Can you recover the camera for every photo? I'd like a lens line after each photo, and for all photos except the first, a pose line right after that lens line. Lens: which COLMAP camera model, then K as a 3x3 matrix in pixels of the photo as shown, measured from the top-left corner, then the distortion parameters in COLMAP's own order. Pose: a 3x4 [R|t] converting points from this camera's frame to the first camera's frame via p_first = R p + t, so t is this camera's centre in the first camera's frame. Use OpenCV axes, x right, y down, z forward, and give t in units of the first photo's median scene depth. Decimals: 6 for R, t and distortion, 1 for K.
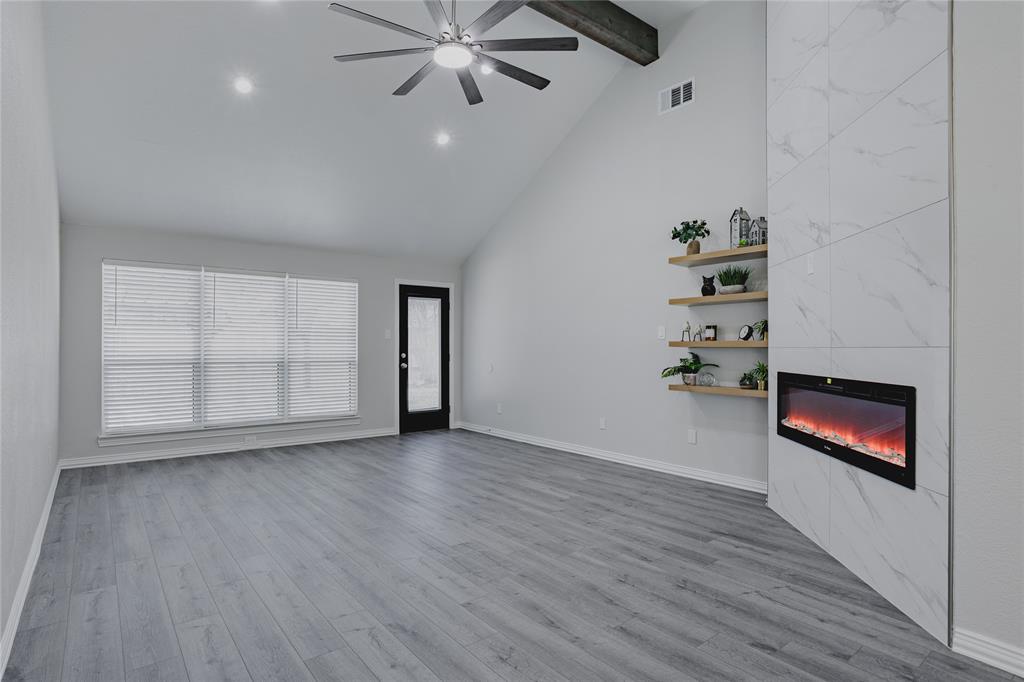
lens RADIAL K [[541.2, 0, 508.5], [0, 541.2, 344.0], [0, 0, 1]] dist [0.000387, -0.000009]
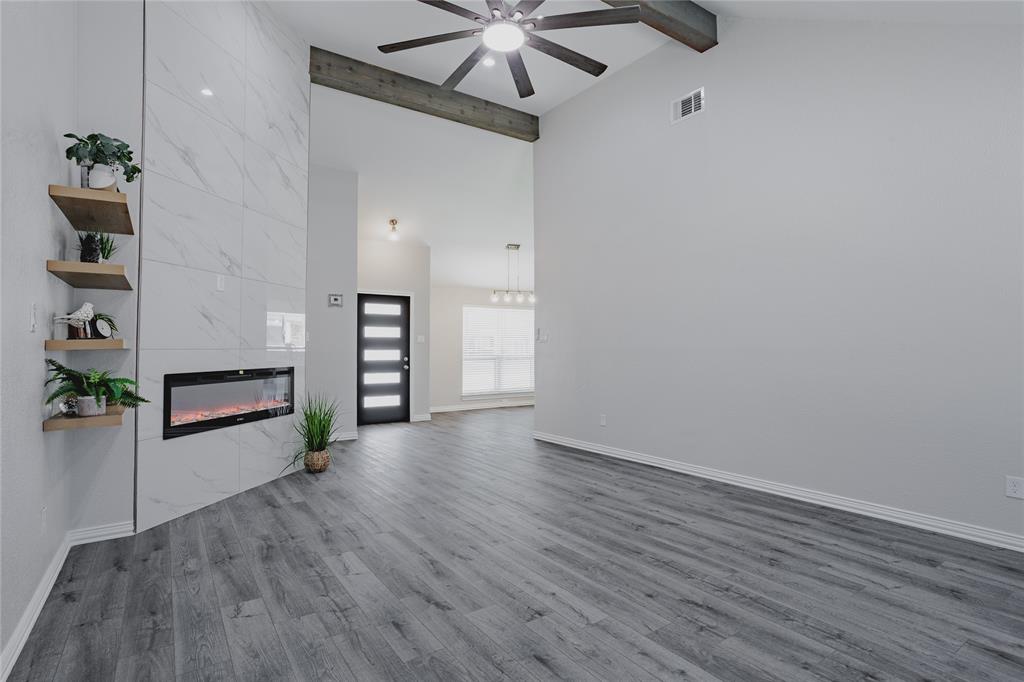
lens RADIAL K [[506.9, 0, 513.9], [0, 506.9, 342.6], [0, 0, 1]] dist [-0.030655, 0.005321]
pose [[-0.997385, 0.001233, 0.072258, -0.179357], [-0.000114, 0.999826, -0.018633, 0.011048], [-0.072269, -0.018592, -0.997212, 1.785609]]
